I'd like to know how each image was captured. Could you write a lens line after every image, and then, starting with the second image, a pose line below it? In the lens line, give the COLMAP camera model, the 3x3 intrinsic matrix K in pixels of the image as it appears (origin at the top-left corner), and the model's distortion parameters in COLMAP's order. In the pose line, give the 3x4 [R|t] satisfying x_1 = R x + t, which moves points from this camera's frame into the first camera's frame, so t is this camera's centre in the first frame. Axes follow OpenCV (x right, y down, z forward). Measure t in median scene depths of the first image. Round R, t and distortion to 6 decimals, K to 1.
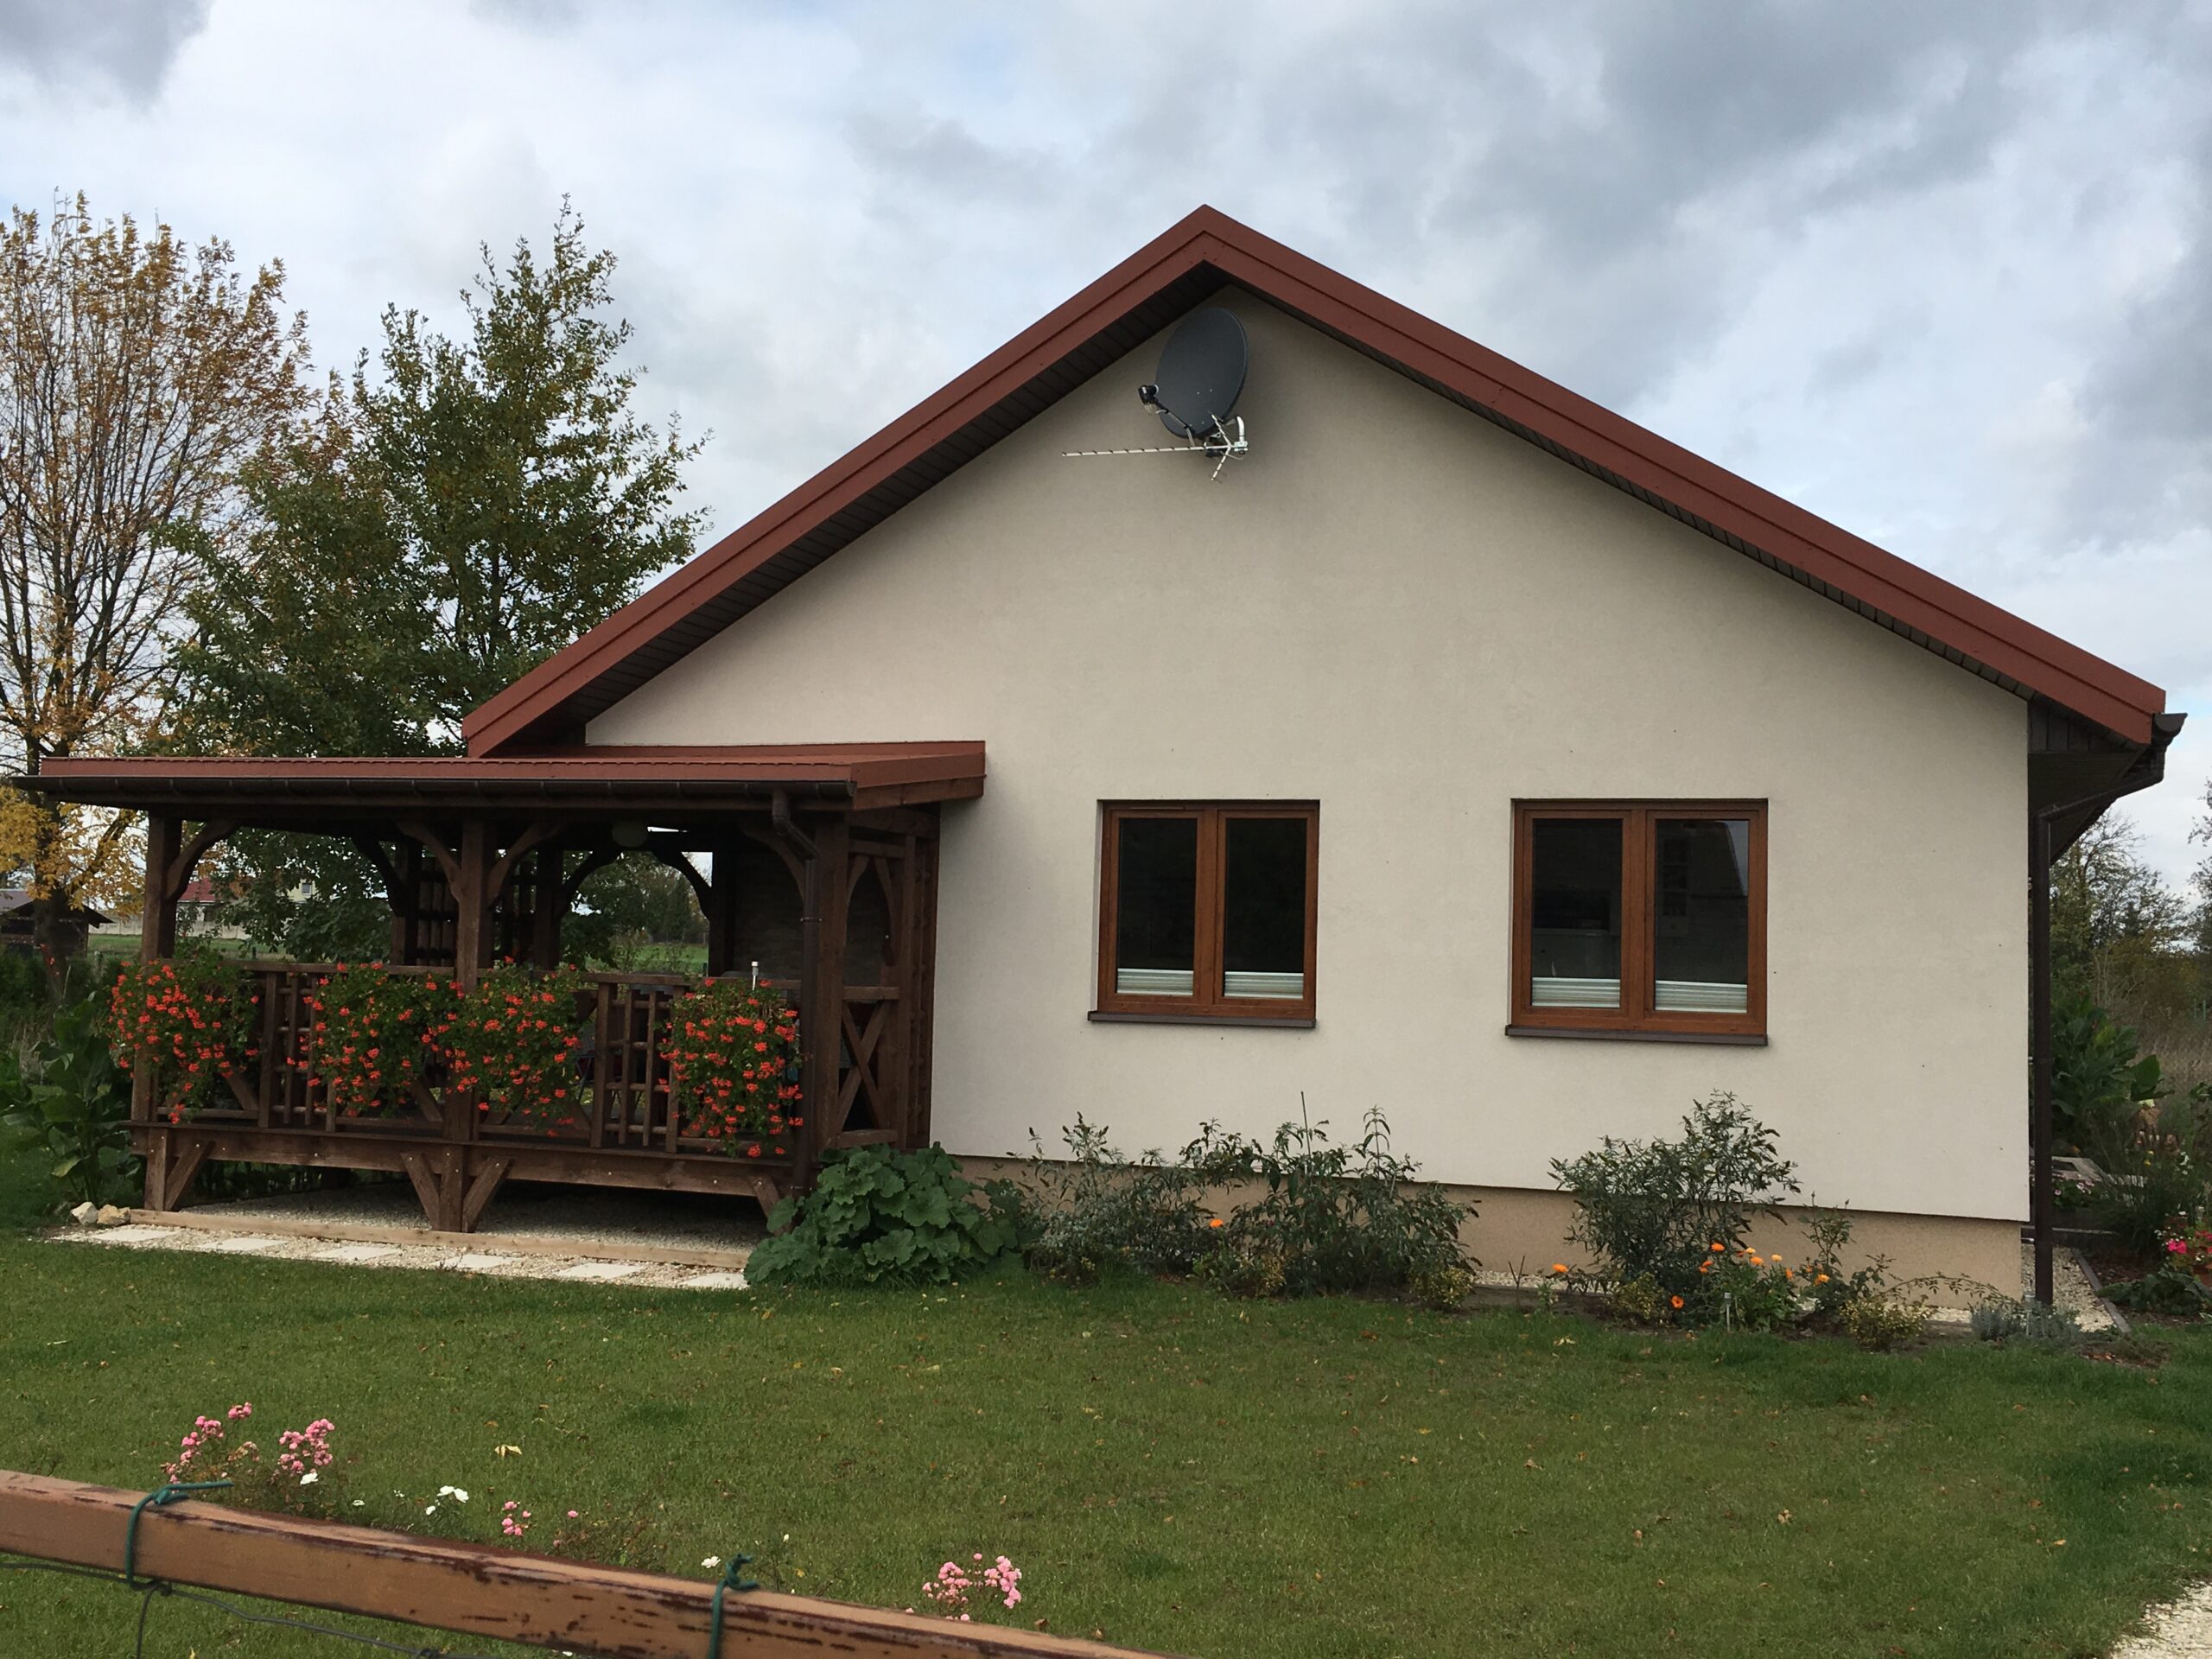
lens RADIAL K [[2175.0, 0, 1117.4], [0, 2175.0, 836.6], [0, 0, 1]] dist [0.034354, 0.000000]
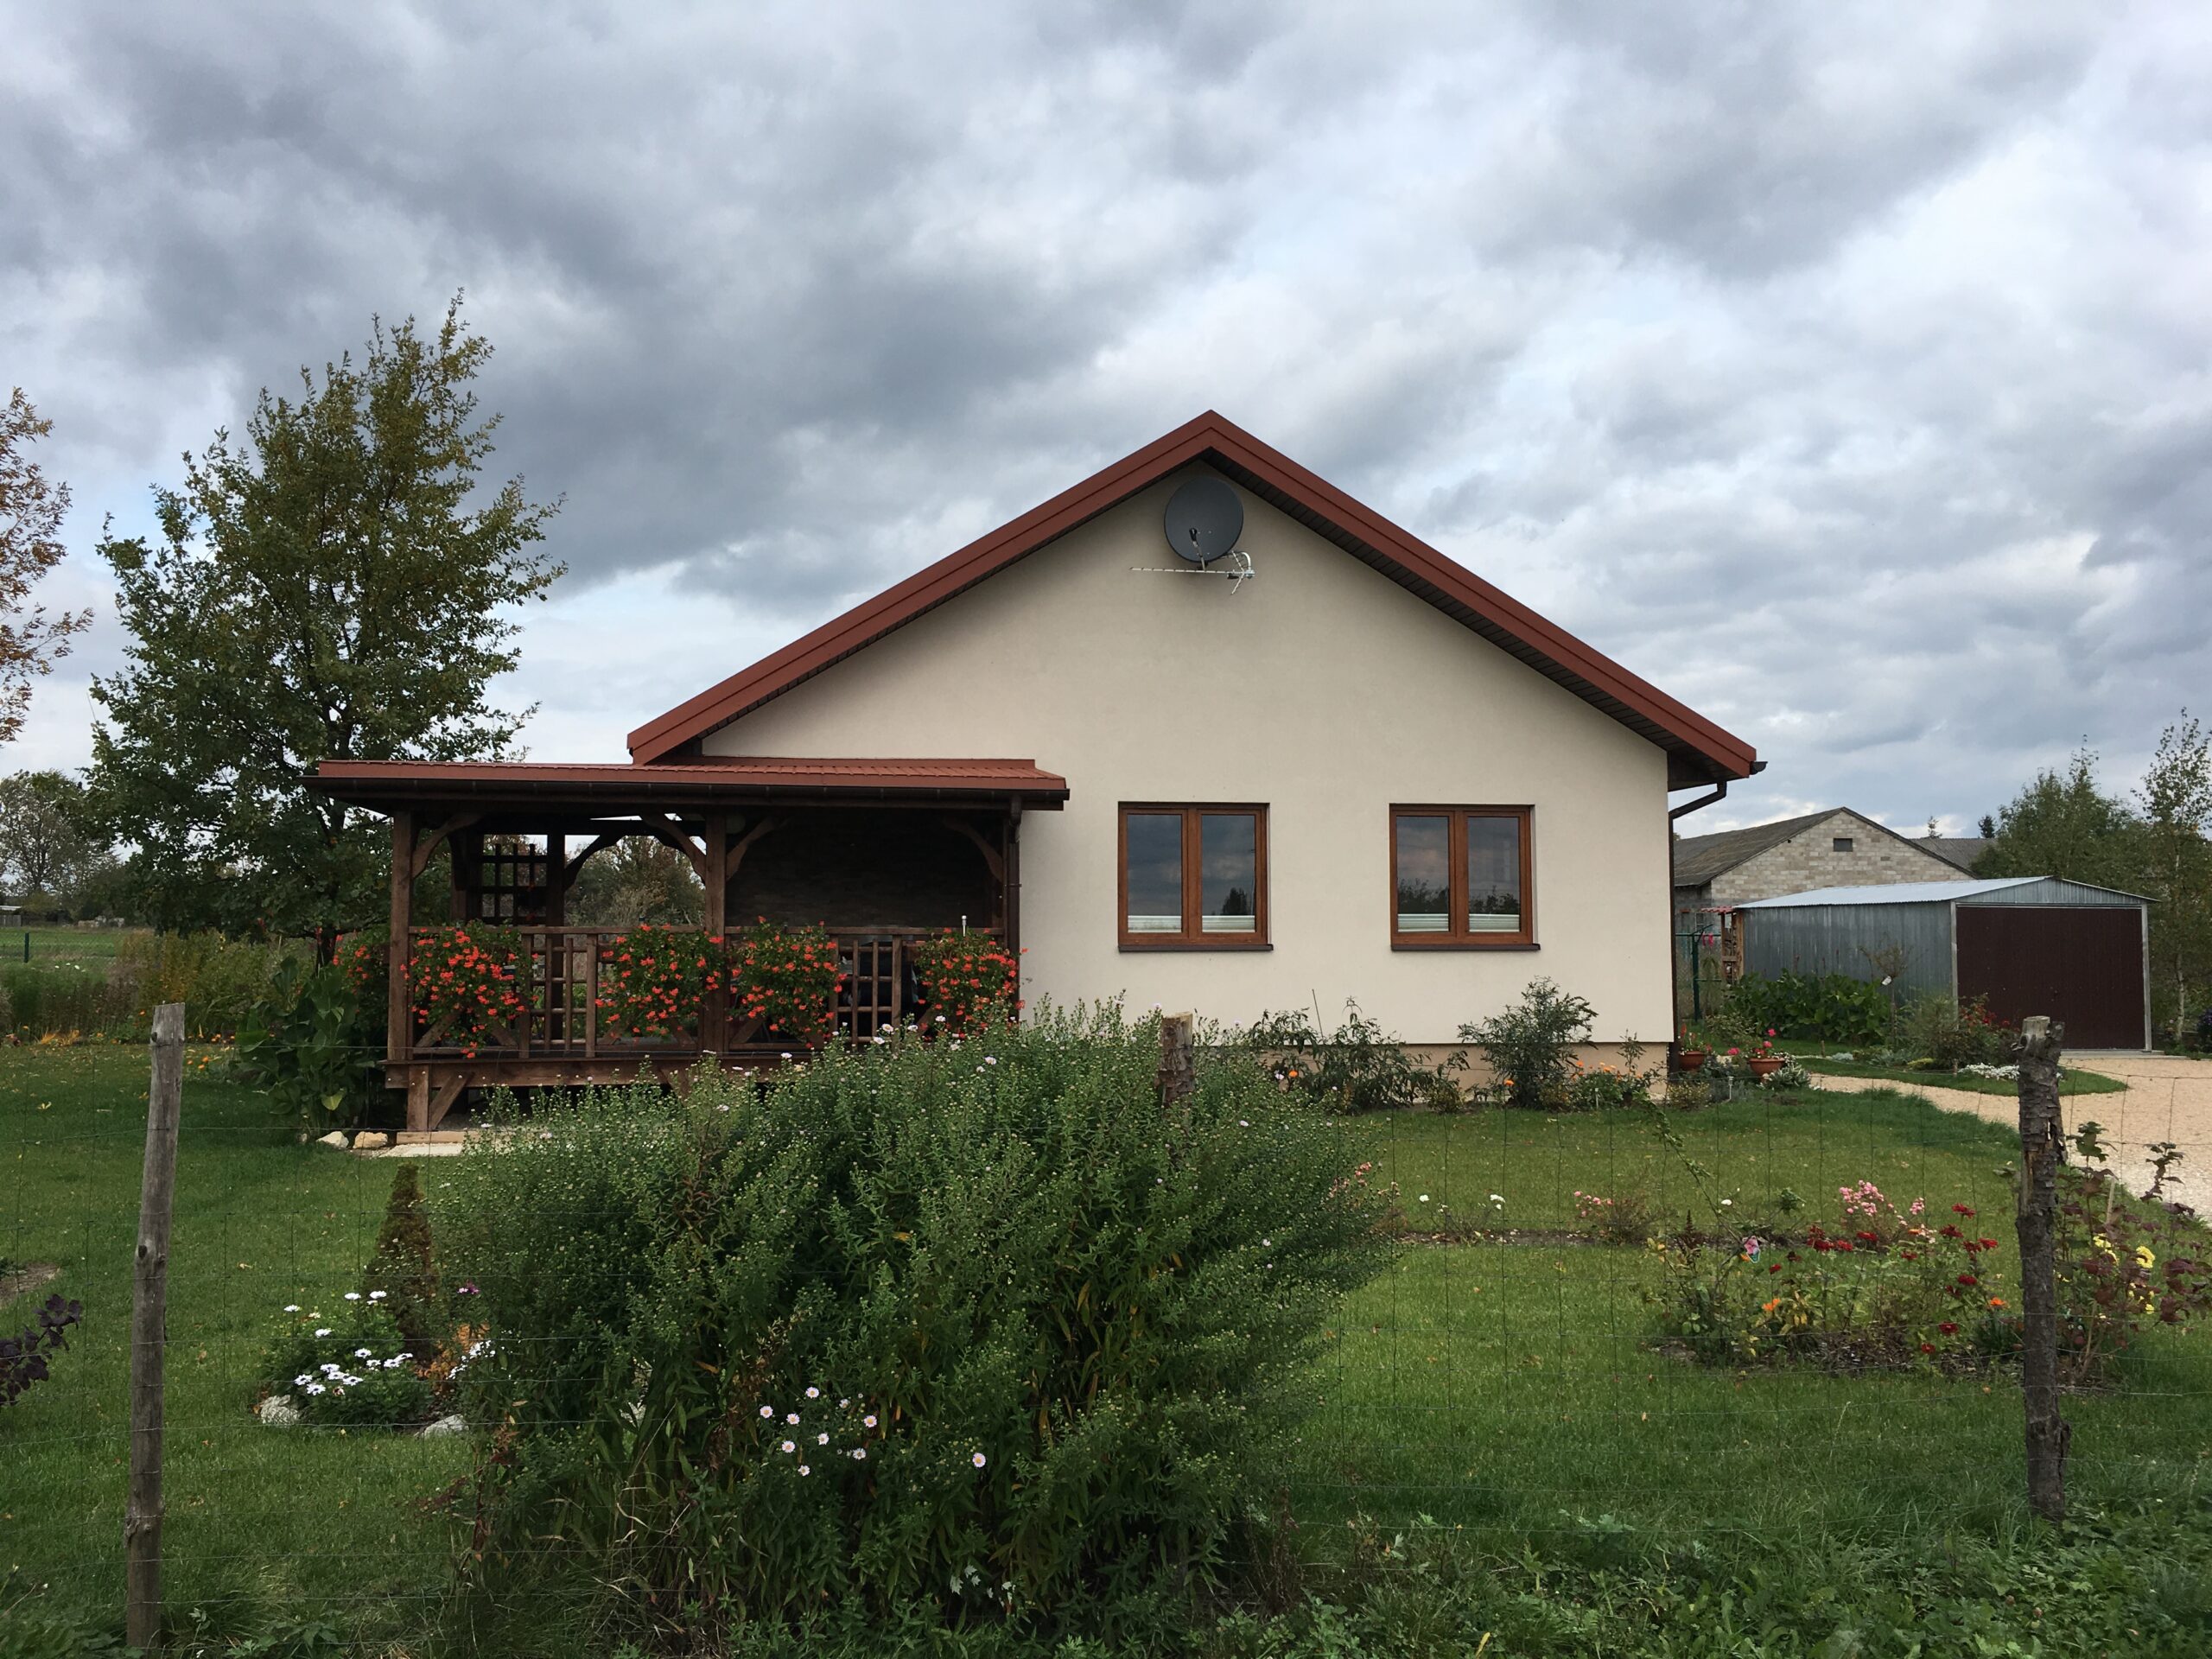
lens RADIAL K [[1839.8, 0, 1105.4], [0, 1839.8, 828.6], [0, 0, 1]] dist [0.045277, -0.021185]
pose [[0.879496, -0.000644, 0.475906, -0.627762], [-0.003330, 0.999966, 0.007508, -0.007894], [-0.475895, -0.008188, 0.879464, -0.092353]]
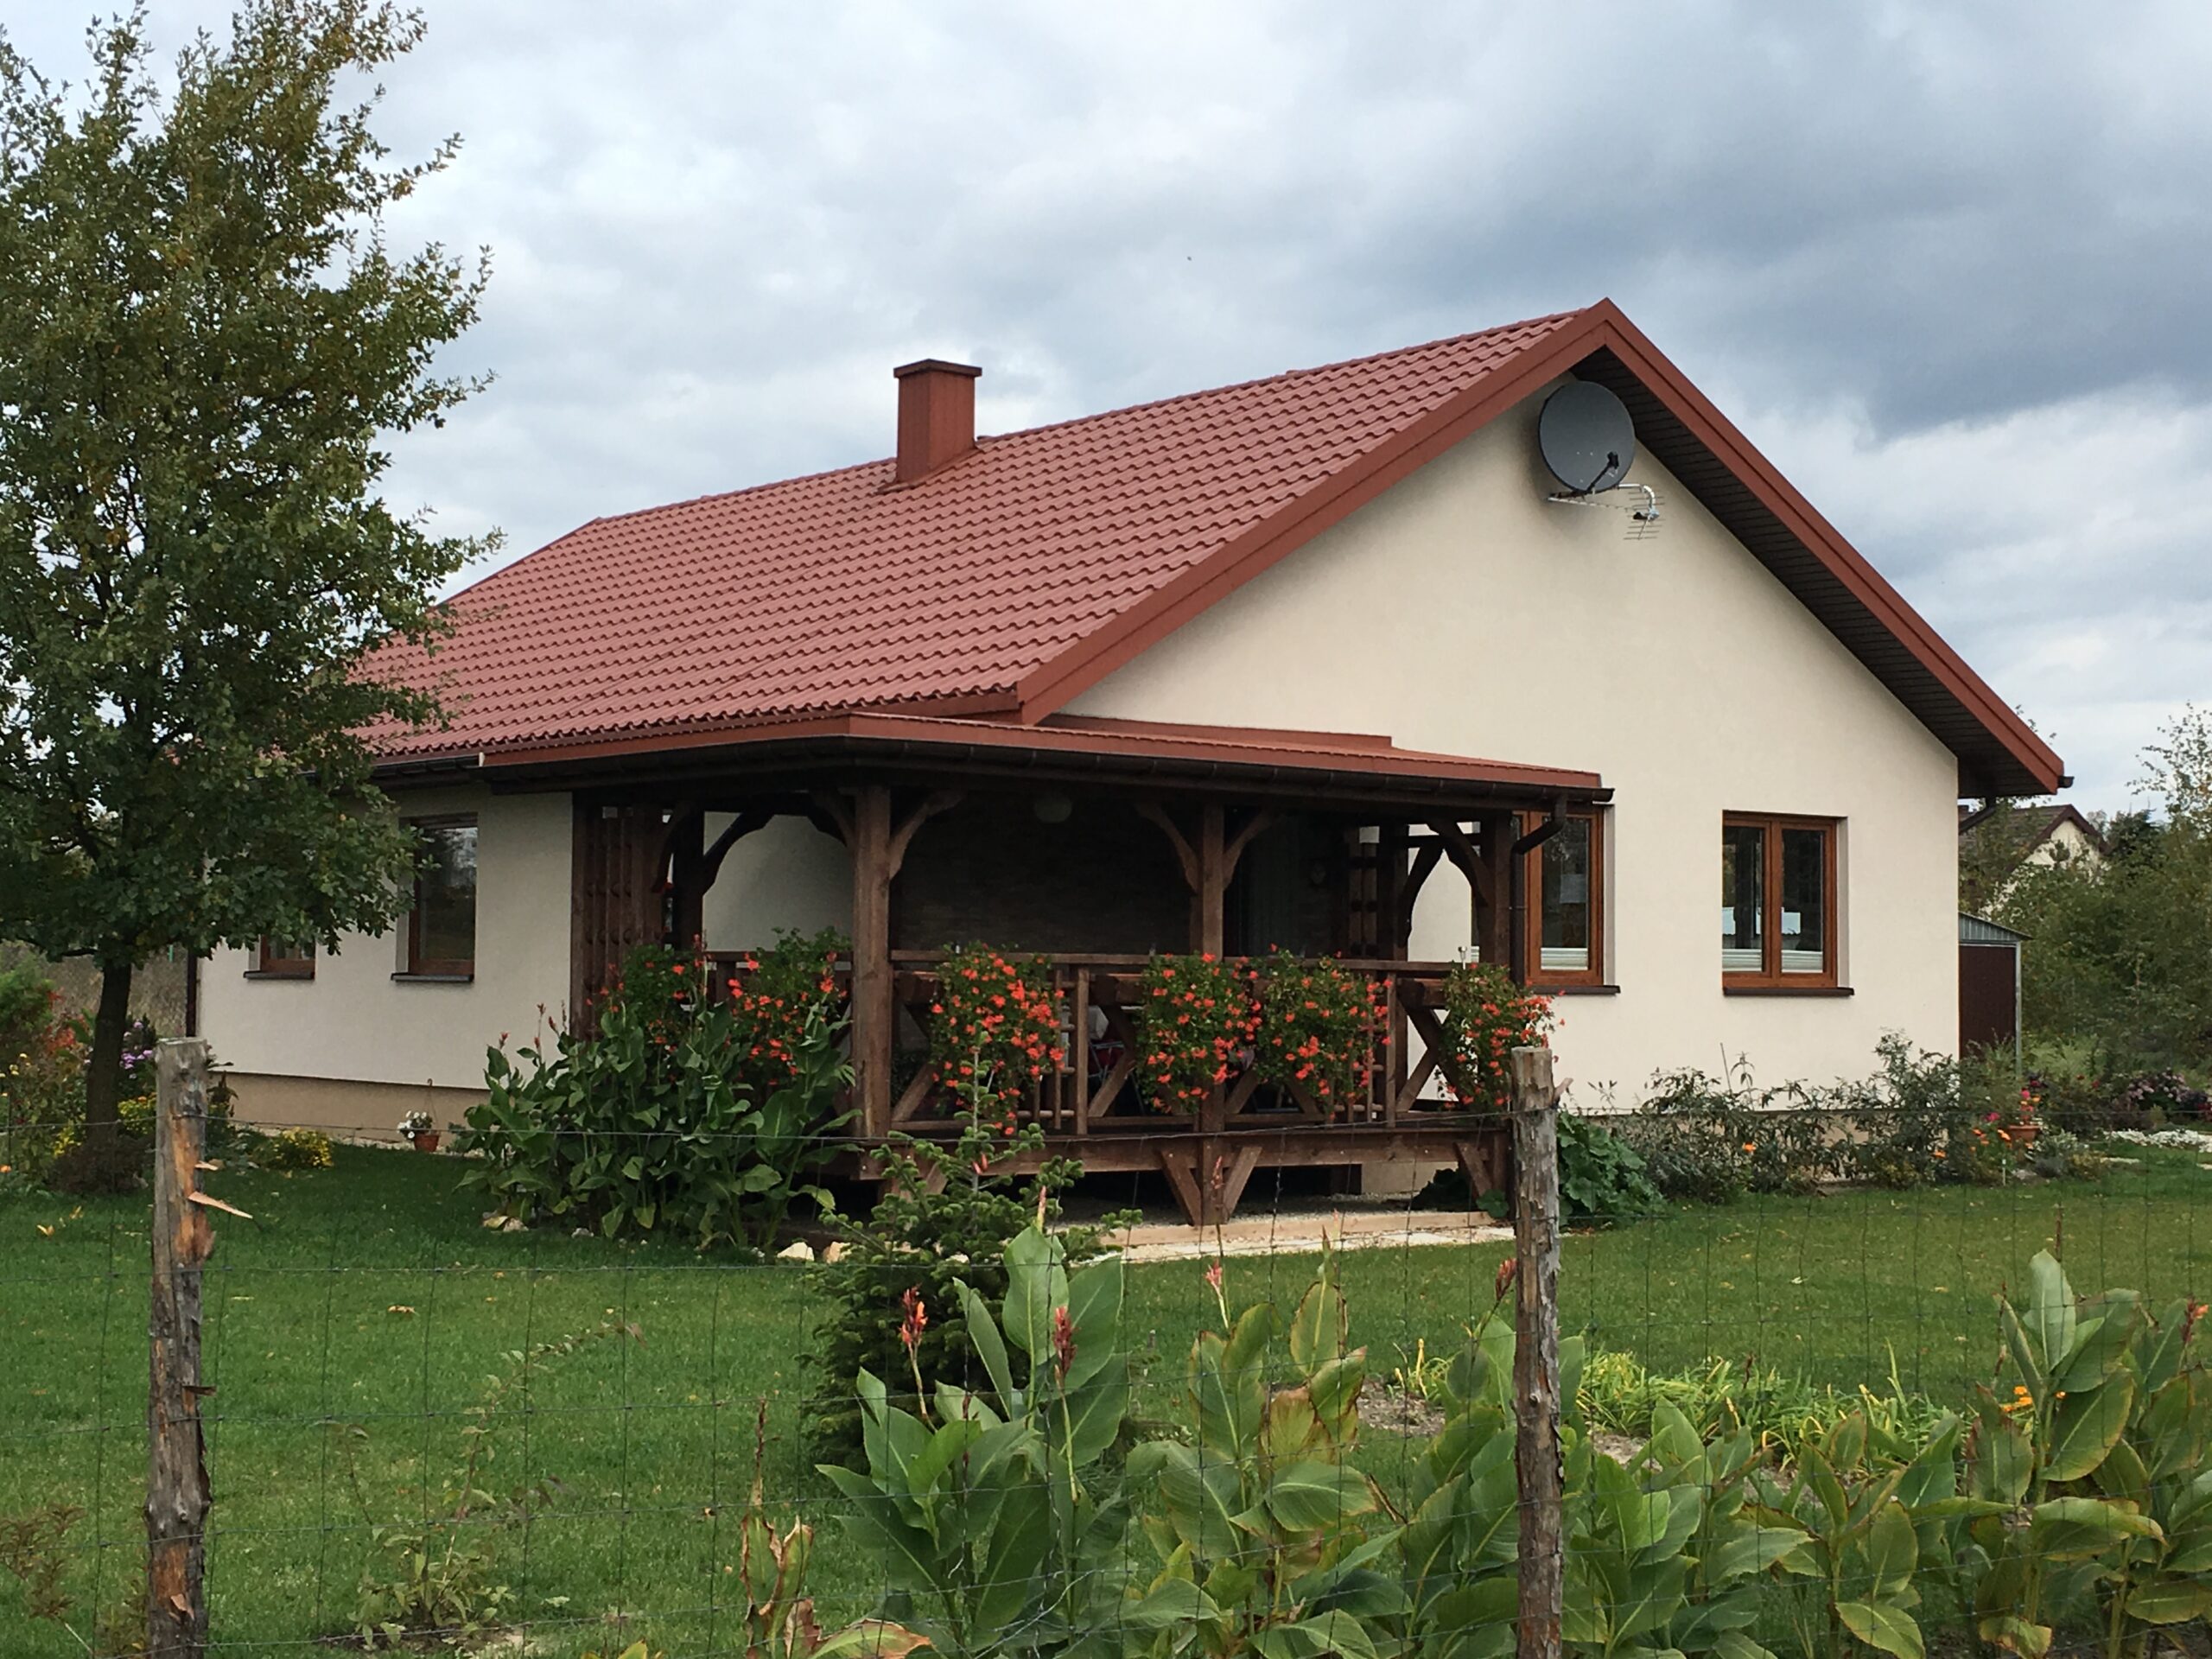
lens RADIAL K [[3189.2, 0, 1075.8], [0, 3189.2, 836.5], [0, 0, 1]] dist [0.042036, 0.000000]
pose [[0.552158, 0.013212, 0.833635, -1.536170], [-0.047453, 0.998752, 0.015602, -0.012344], [-0.832388, -0.048173, 0.552095, 0.271486]]
